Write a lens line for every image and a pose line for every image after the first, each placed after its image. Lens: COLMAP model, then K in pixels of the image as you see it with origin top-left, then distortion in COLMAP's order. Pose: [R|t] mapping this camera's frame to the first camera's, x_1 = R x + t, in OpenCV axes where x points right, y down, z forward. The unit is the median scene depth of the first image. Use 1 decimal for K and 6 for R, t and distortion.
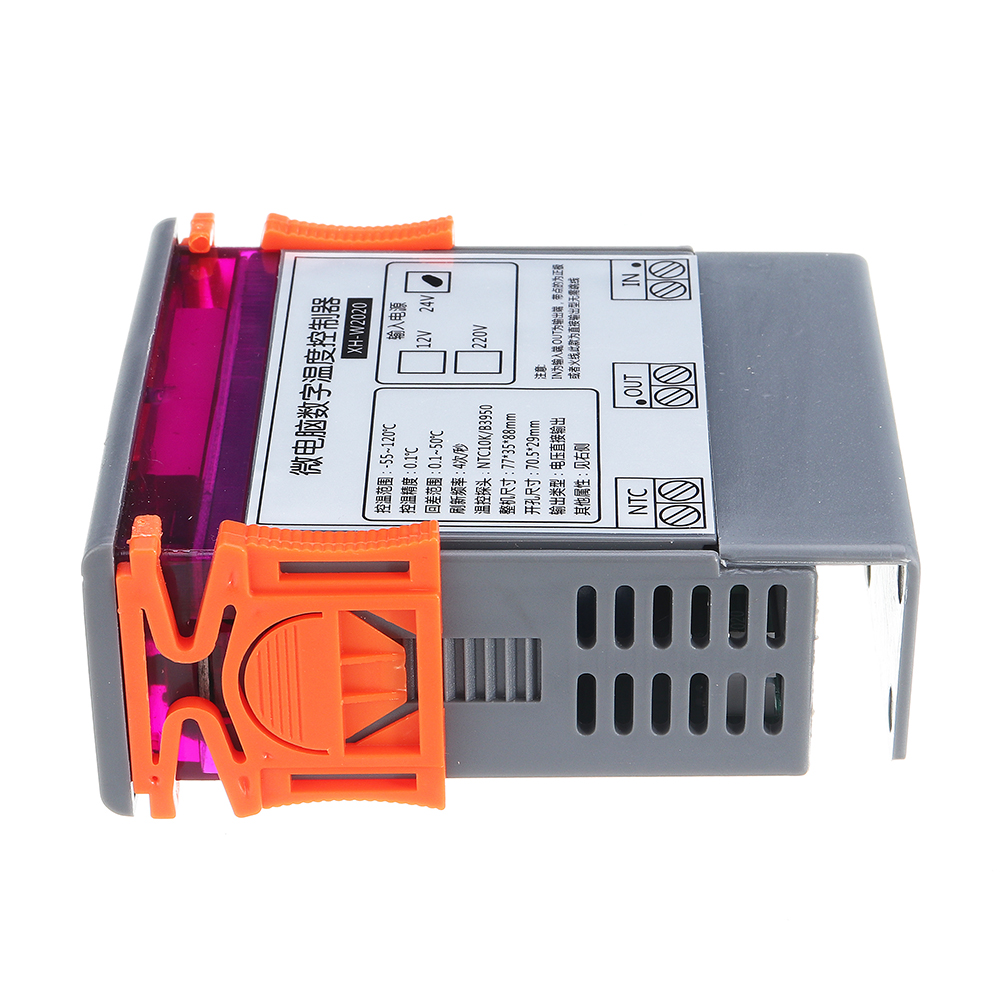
lens RADIAL K [[3533.7, 0, 500.0], [0, 3533.7, 500.0], [0, 0, 1]] dist [0.020852, 0.580597]
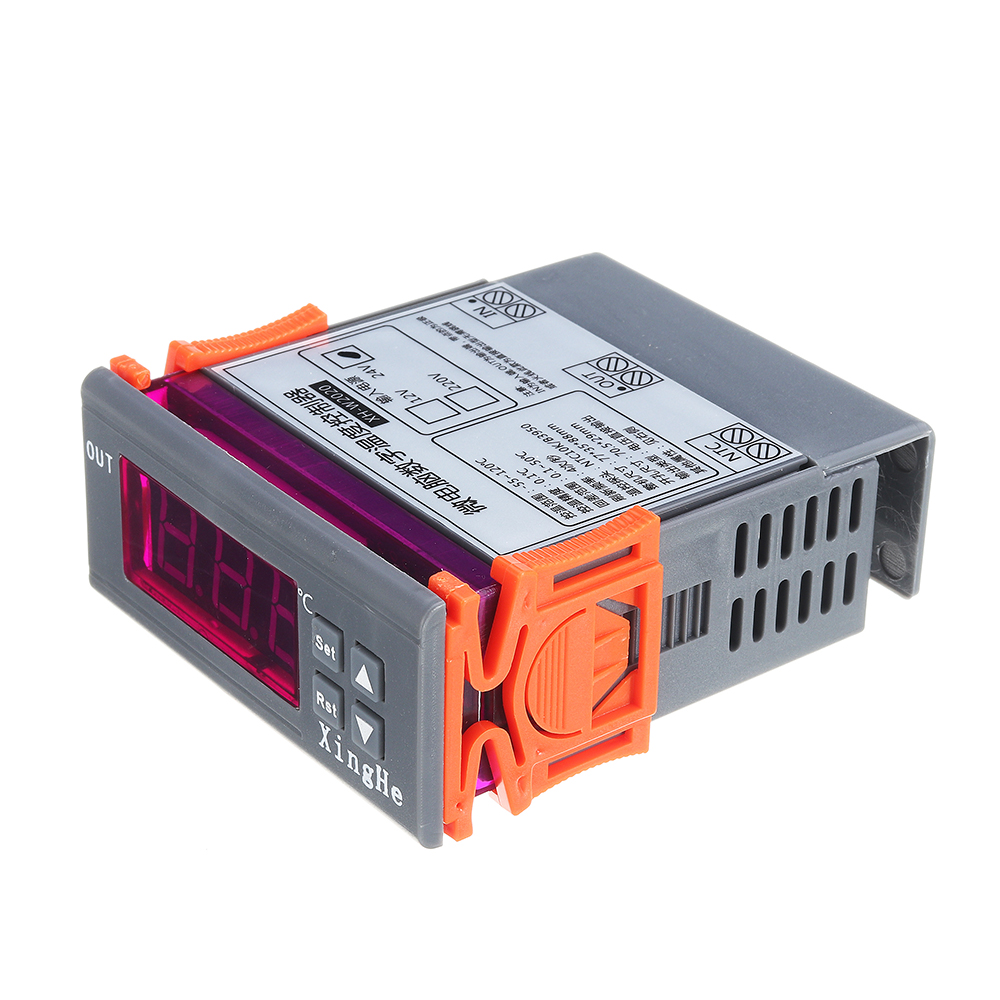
lens RADIAL K [[3103.4, 0, 454.3], [0, 3103.4, 499.5], [0, 0, 1]] dist [0.079172, 0.383596]
pose [[0.792625, -0.277907, 0.542691, -0.606152], [0.297246, 0.953272, 0.054020, -0.067731], [-0.532345, 0.118495, 0.838193, 0.157549]]
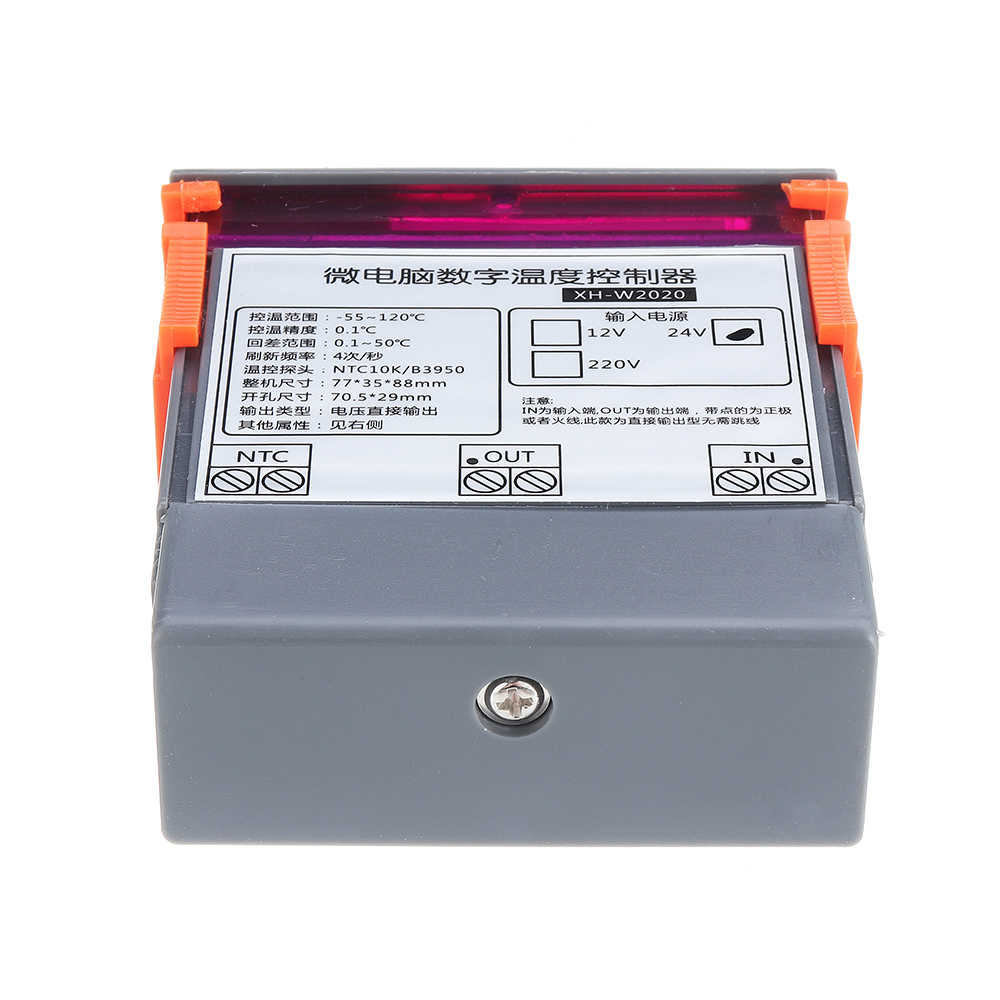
lens RADIAL K [[3690.0, 0, 457.4], [0, 3690.0, 500.2], [0, 0, 1]] dist [0.136818, 2.512466]
pose [[0.008569, 0.569836, -0.821714, 0.860698], [-0.513087, 0.707829, 0.485509, -0.499797], [0.858294, 0.417451, 0.298441, 0.738790]]
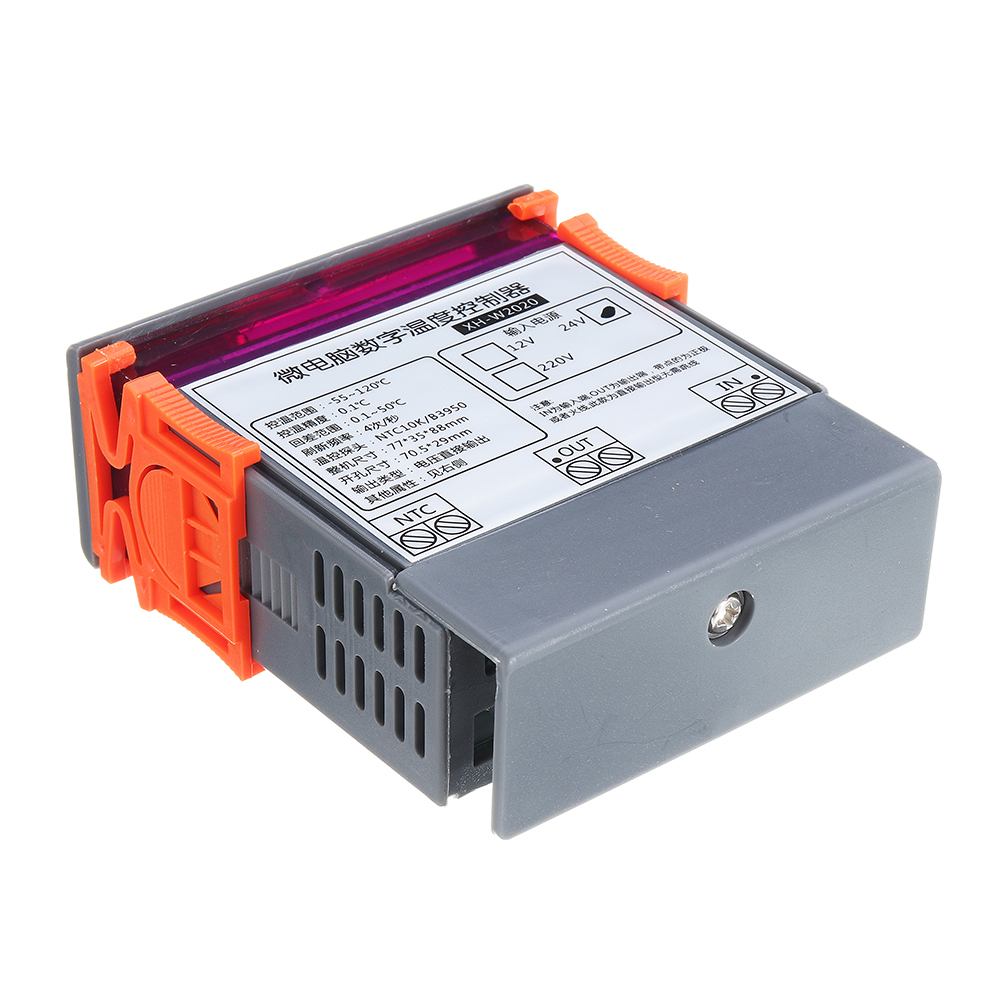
lens RADIAL K [[3103.4, 0, 454.3], [0, 3103.4, 499.5], [0, 0, 1]] dist [0.079172, 0.383596]
pose [[0.625499, 0.434601, -0.647975, 0.678978], [-0.412540, 0.889134, 0.198117, -0.203187], [0.662239, 0.143394, 0.735444, 0.271996]]
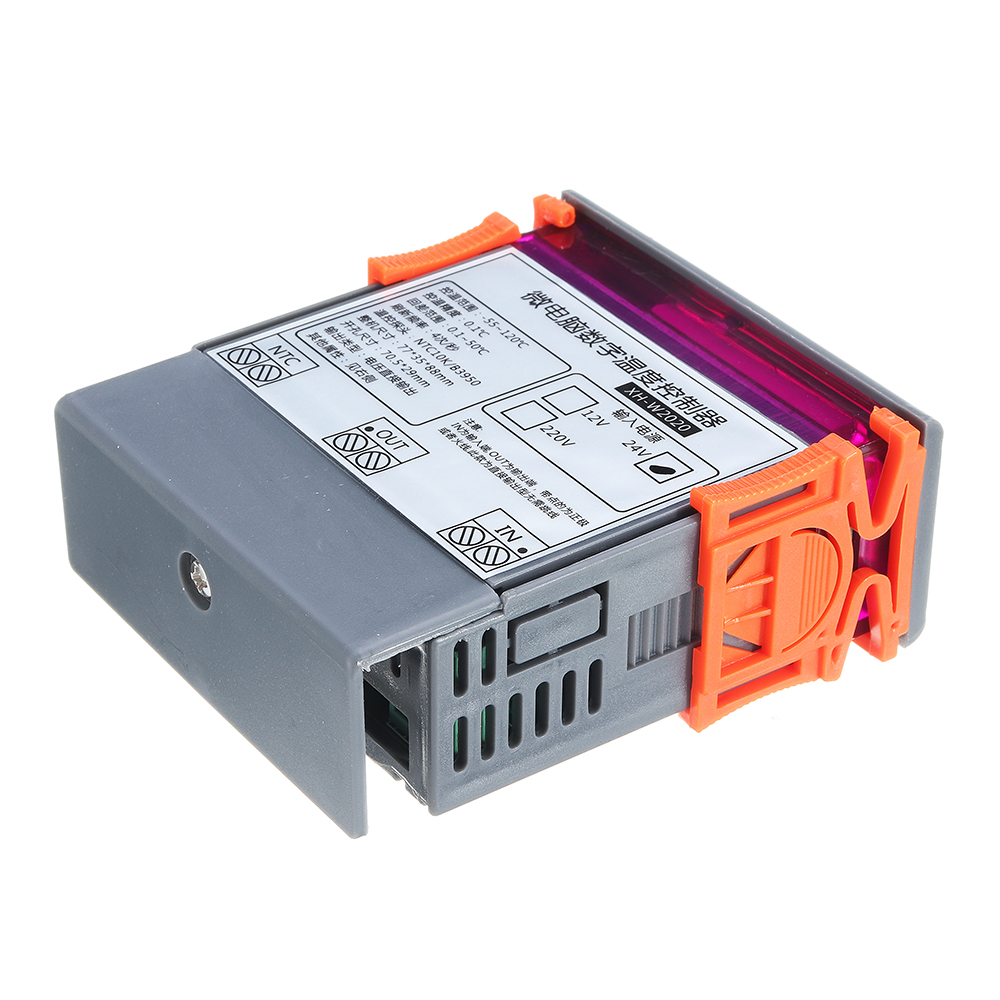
lens RADIAL K [[3103.4, 0, 454.3], [0, 3103.4, 499.5], [0, 0, 1]] dist [0.079172, 0.383596]
pose [[-0.815509, 0.323454, -0.479920, 0.517005], [-0.292257, 0.485583, 0.823890, -0.868588], [0.499532, 0.812149, -0.301466, 1.374708]]
